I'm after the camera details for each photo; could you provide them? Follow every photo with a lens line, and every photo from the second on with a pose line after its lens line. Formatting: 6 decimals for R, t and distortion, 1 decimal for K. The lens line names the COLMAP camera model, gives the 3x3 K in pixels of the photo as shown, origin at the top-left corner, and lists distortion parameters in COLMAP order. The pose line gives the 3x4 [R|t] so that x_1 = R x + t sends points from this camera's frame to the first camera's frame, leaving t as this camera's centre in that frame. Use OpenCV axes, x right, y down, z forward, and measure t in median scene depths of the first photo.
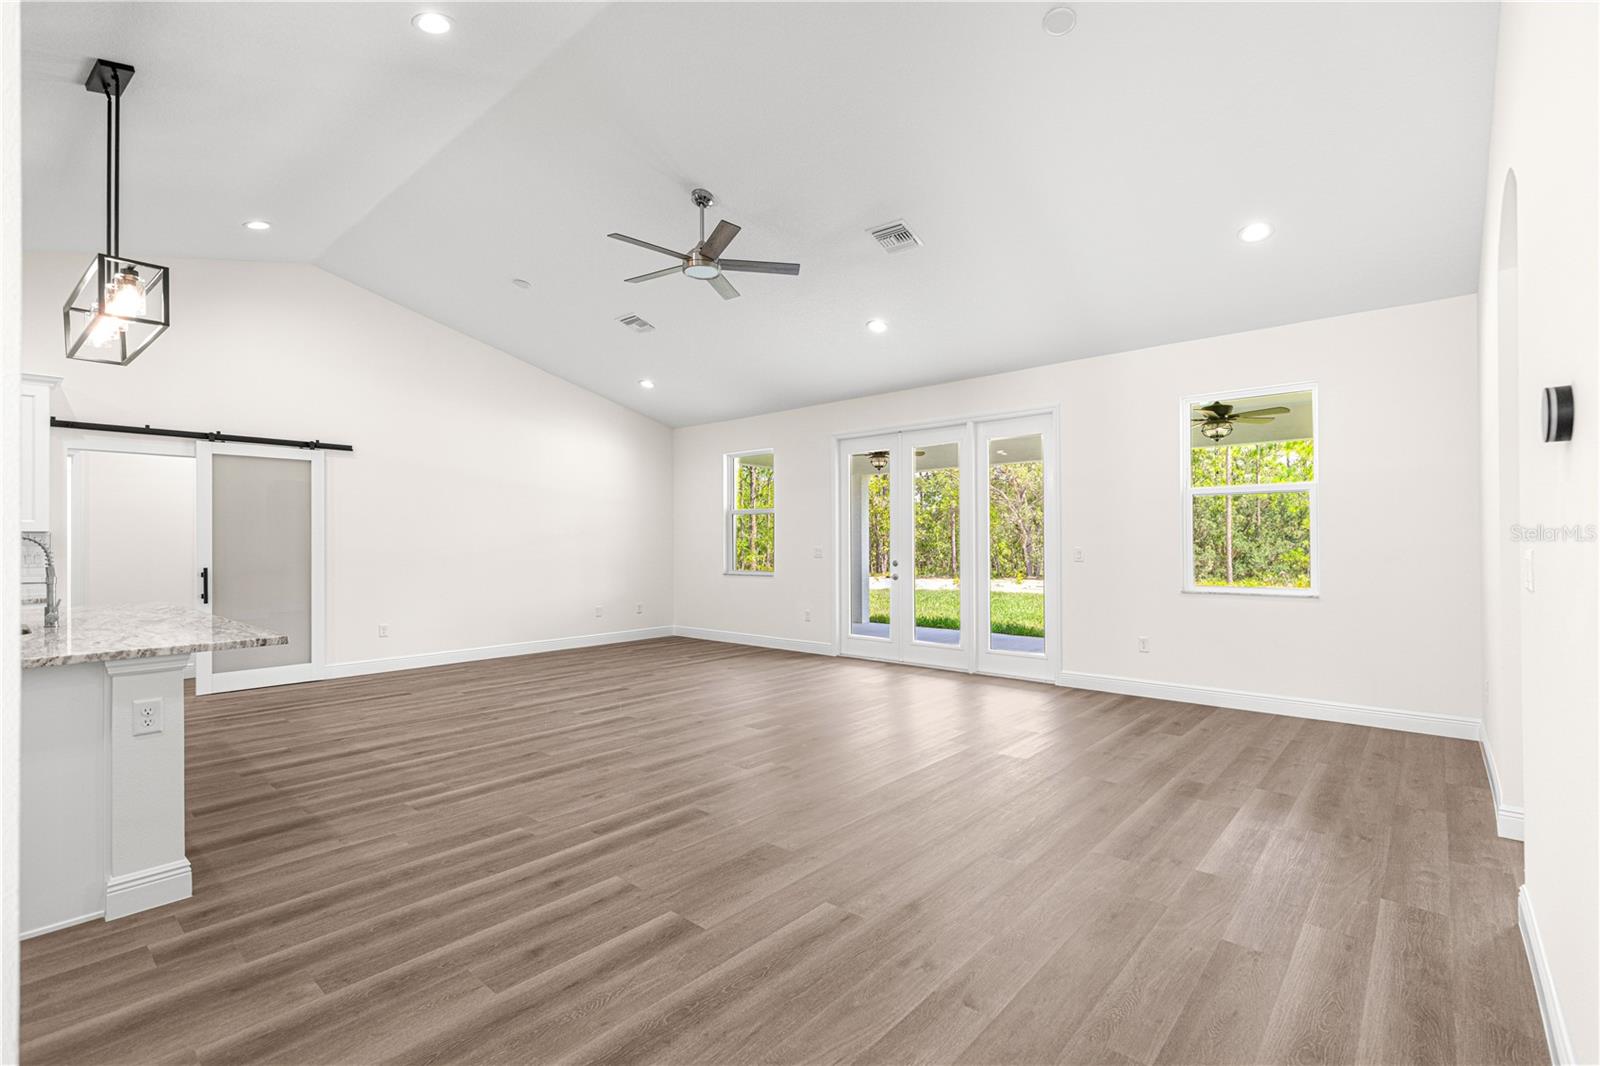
lens RADIAL K [[721.0, 0, 806.3], [0, 721.0, 541.9], [0, 0, 1]] dist [-0.000756, -0.001157]
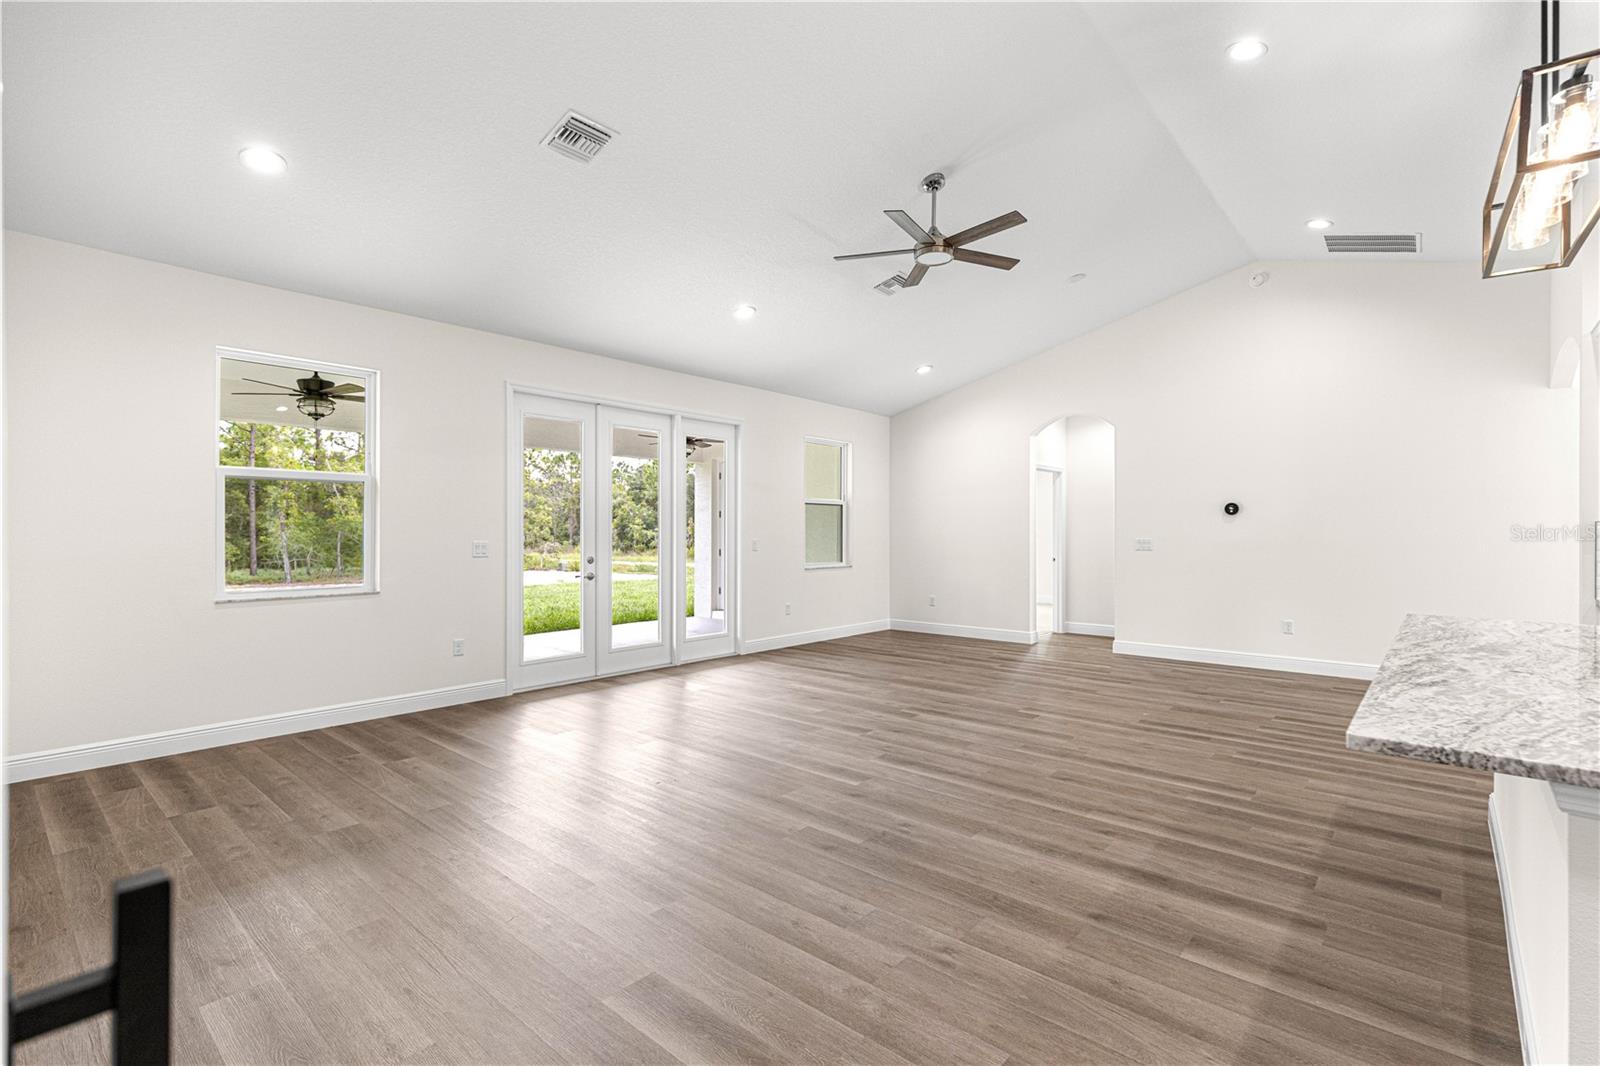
lens RADIAL K [[721.0, 0, 804.6], [0, 721.0, 533.4], [0, 0, 1]] dist [-0.000756, -0.001157]
pose [[0.005464, 0.003409, 0.999979, -1.377251], [-0.010744, 0.999937, -0.003350, -0.000880], [-0.999927, -0.010725, 0.005500, 1.421906]]
